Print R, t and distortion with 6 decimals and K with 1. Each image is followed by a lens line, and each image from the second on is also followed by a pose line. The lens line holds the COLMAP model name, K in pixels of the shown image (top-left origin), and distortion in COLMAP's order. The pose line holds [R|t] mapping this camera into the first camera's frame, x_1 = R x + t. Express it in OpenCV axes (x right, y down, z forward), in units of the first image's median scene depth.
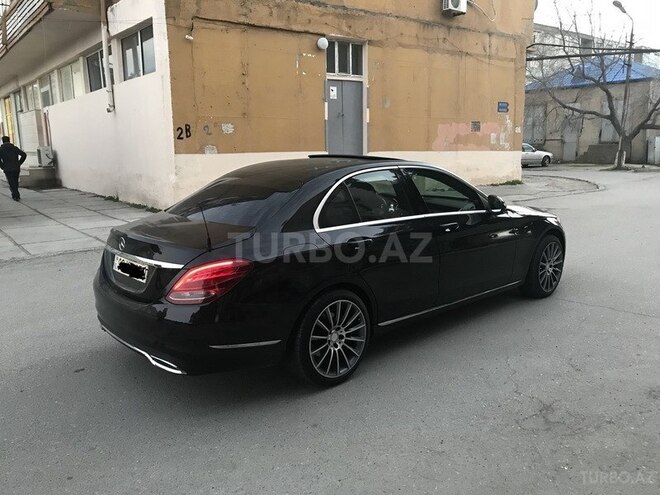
lens RADIAL K [[552.1, 0, 330.0], [0, 552.1, 247.5], [0, 0, 1]] dist [0.003480, -0.006587]
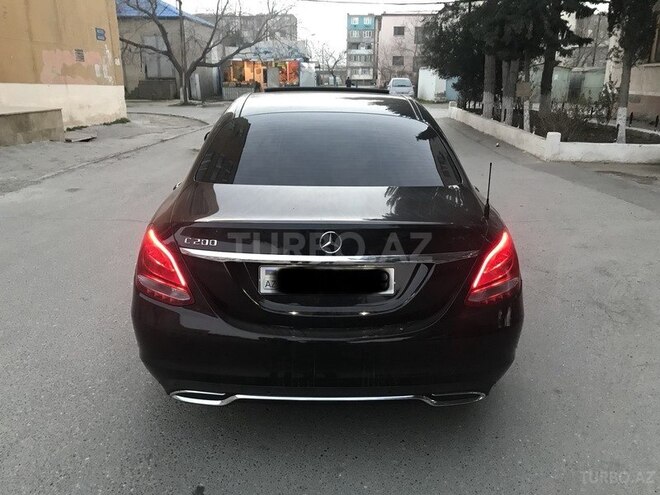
lens RADIAL K [[552.1, 0, 330.0], [0, 552.1, 247.5], [0, 0, 1]] dist [0.003480, -0.006587]
pose [[0.646563, -0.202288, 0.735551, -0.169474], [0.120611, 0.979181, 0.163271, -0.019332], [-0.753265, -0.016849, 0.657501, 0.131980]]
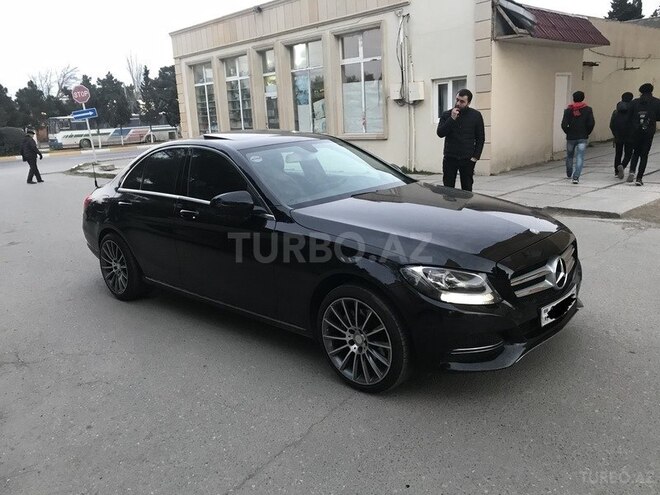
lens RADIAL K [[552.1, 0, 330.0], [0, 552.1, 247.5], [0, 0, 1]] dist [0.003480, -0.006587]
pose [[0.104552, 0.220214, -0.969832, 0.294525], [-0.191038, 0.961463, 0.197719, -0.052496], [0.975999, 0.164603, 0.142592, 0.281853]]
